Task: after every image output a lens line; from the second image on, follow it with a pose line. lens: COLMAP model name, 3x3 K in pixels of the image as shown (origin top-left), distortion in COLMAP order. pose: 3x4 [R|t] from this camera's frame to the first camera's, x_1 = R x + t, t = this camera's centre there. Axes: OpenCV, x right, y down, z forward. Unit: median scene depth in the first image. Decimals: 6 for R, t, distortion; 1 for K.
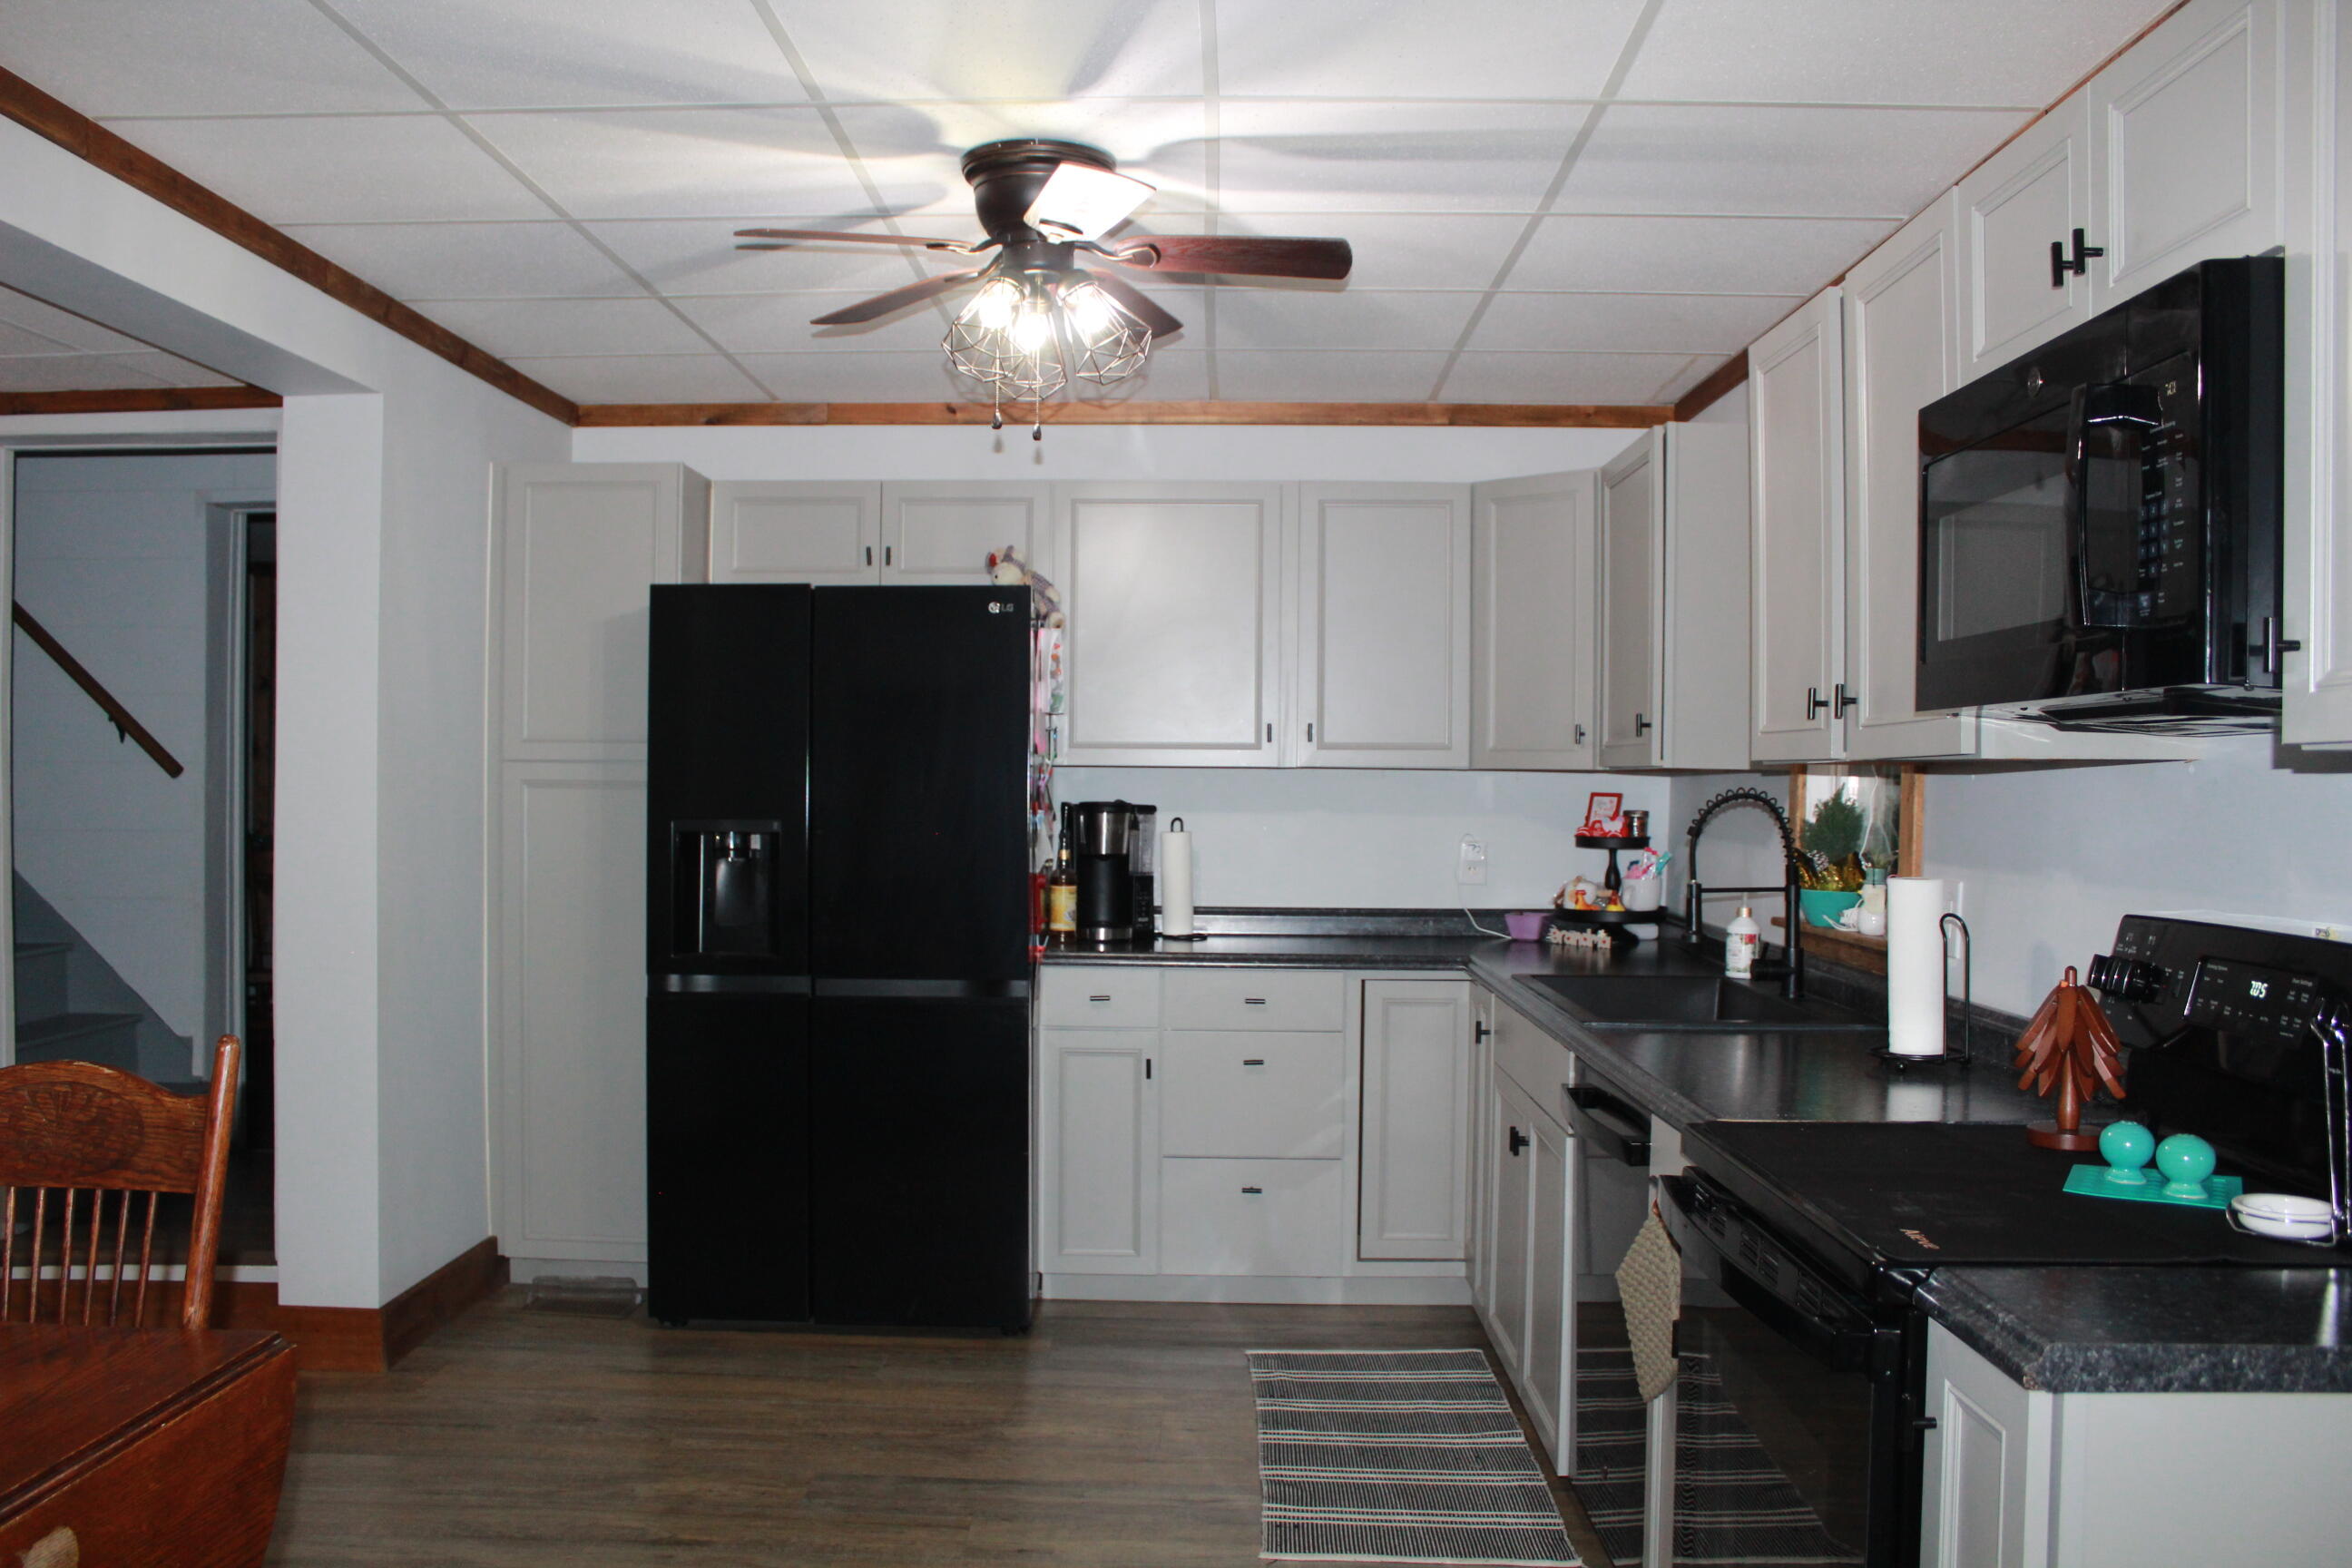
lens RADIAL K [[1957.0, 0, 1173.3], [0, 1957.0, 798.6], [0, 0, 1]] dist [-0.165382, 0.144932]
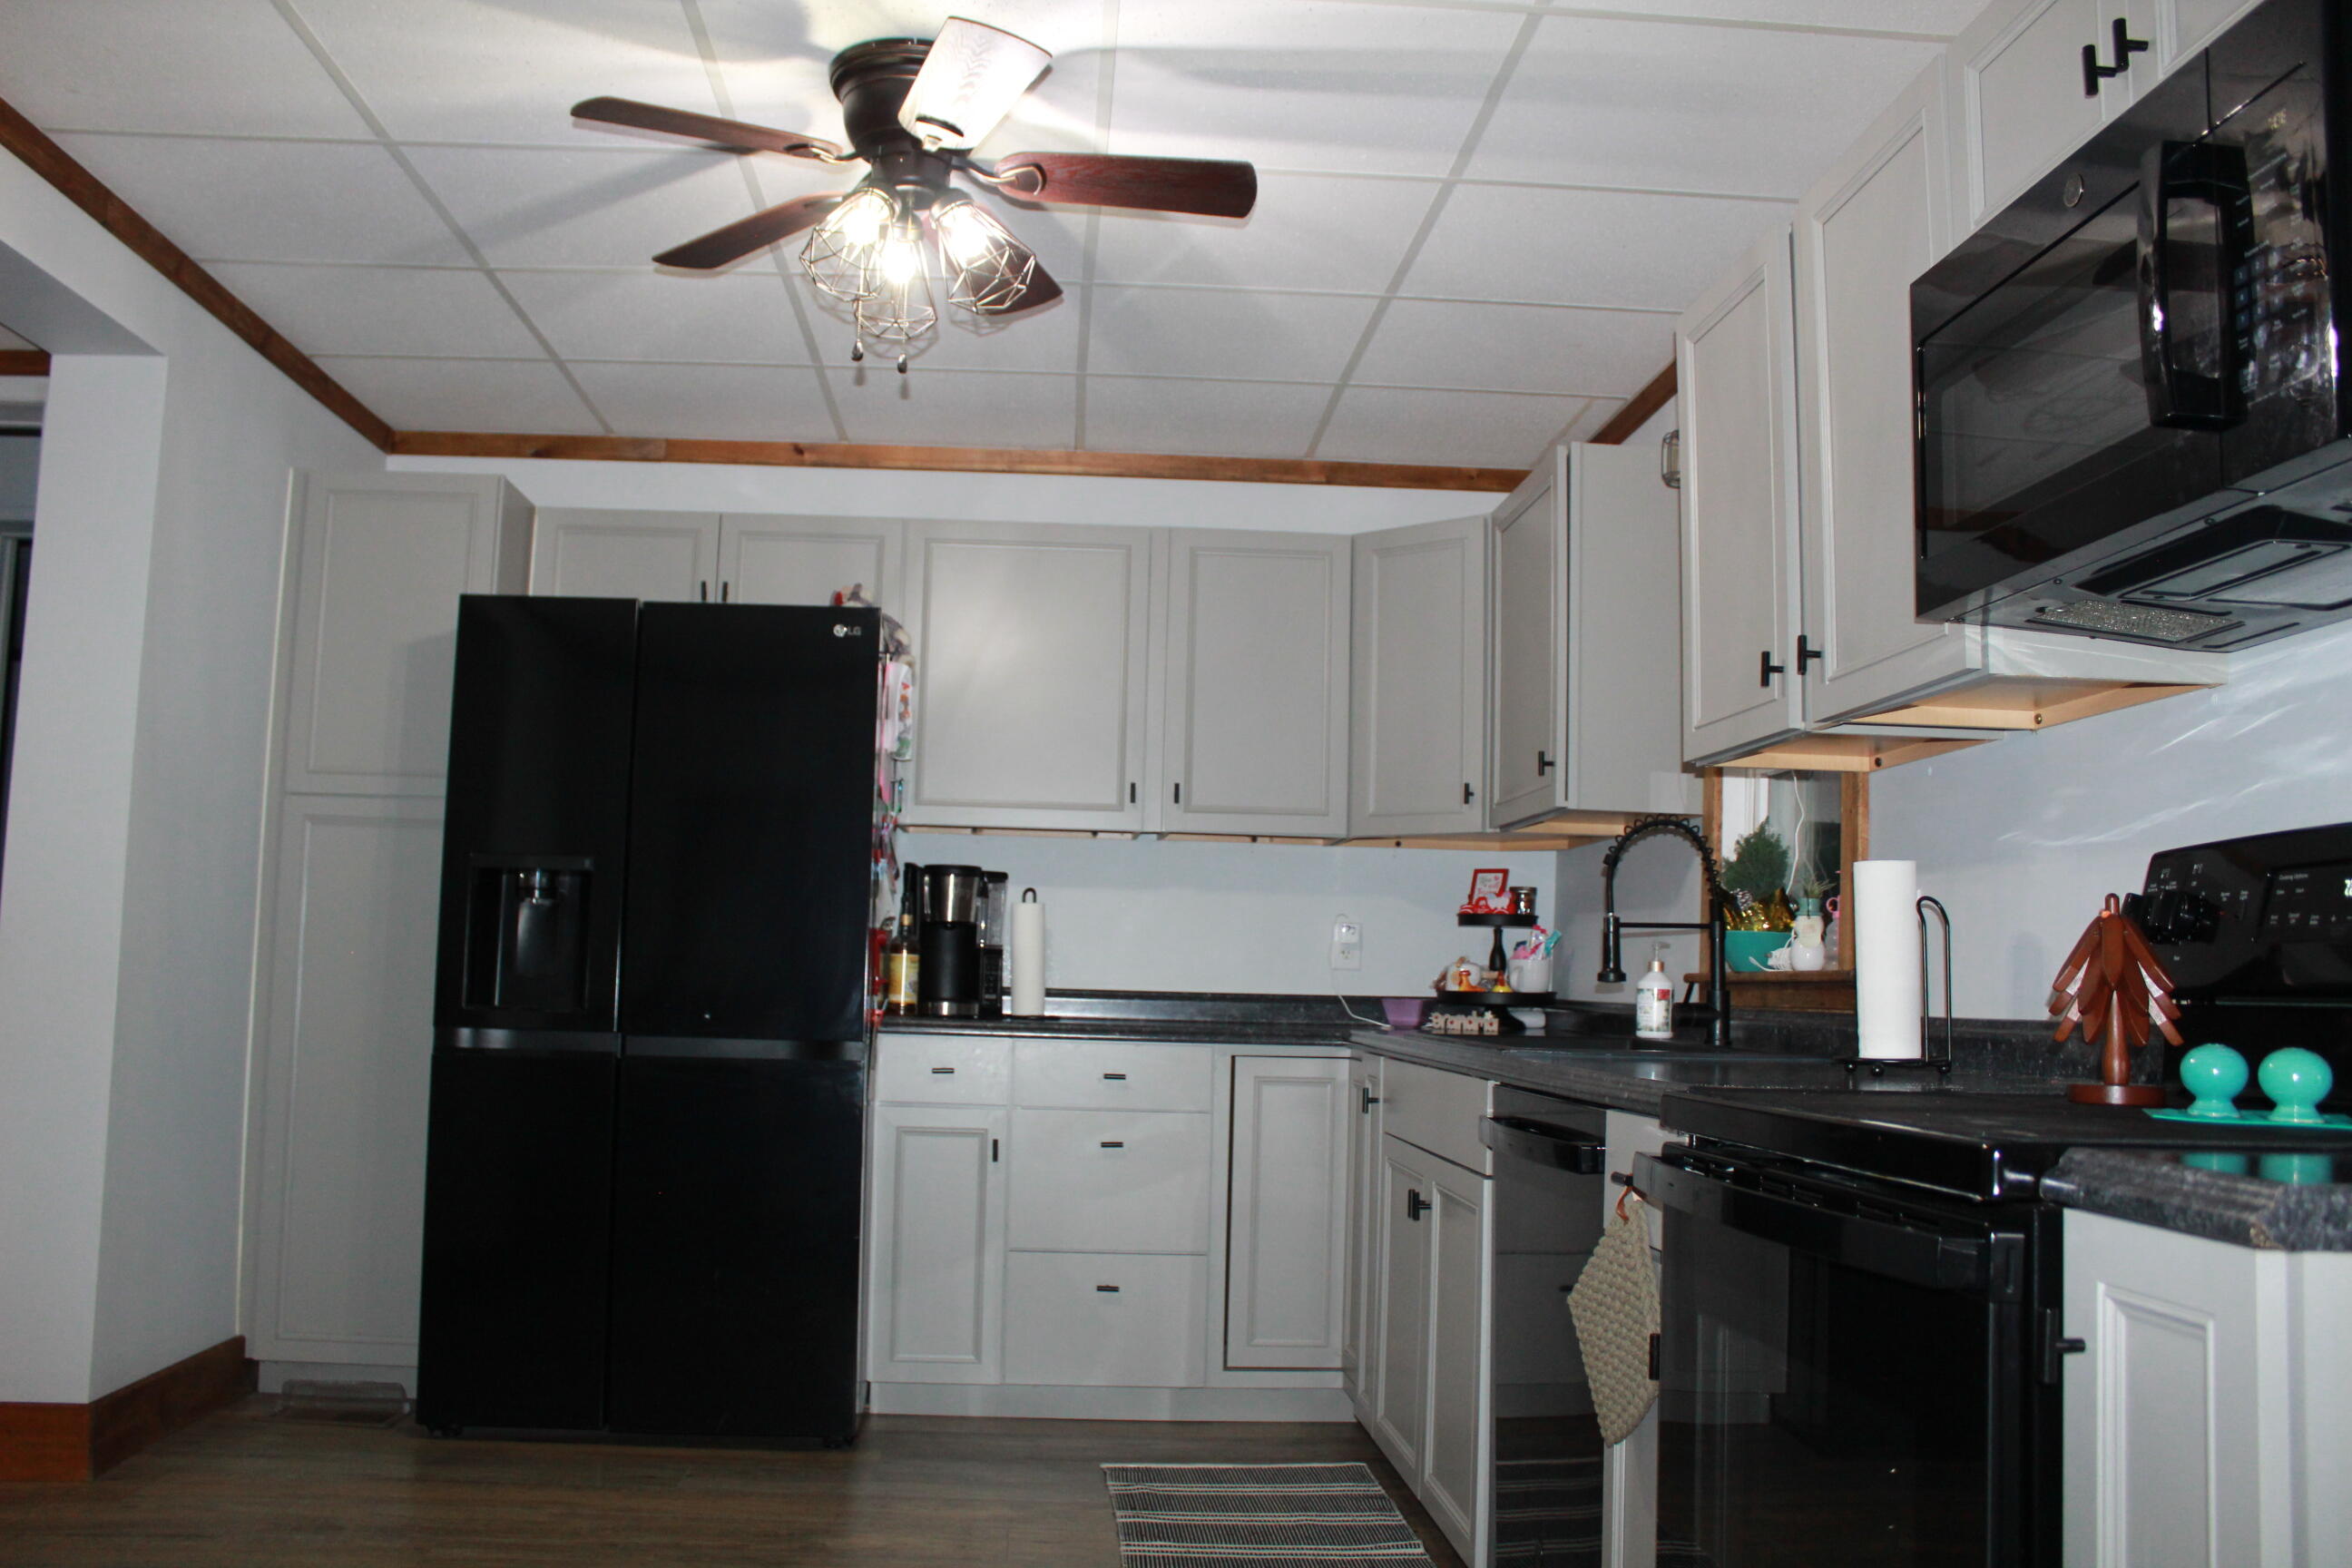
lens RADIAL K [[1957.0, 0, 1169.6], [0, 1957.0, 789.2], [0, 0, 1]] dist [-0.165382, 0.144932]
pose [[0.996159, 0.024911, 0.083942, -0.012724], [-0.015942, 0.994252, -0.105872, 0.070251], [-0.086097, 0.104127, 0.990830, 0.092022]]
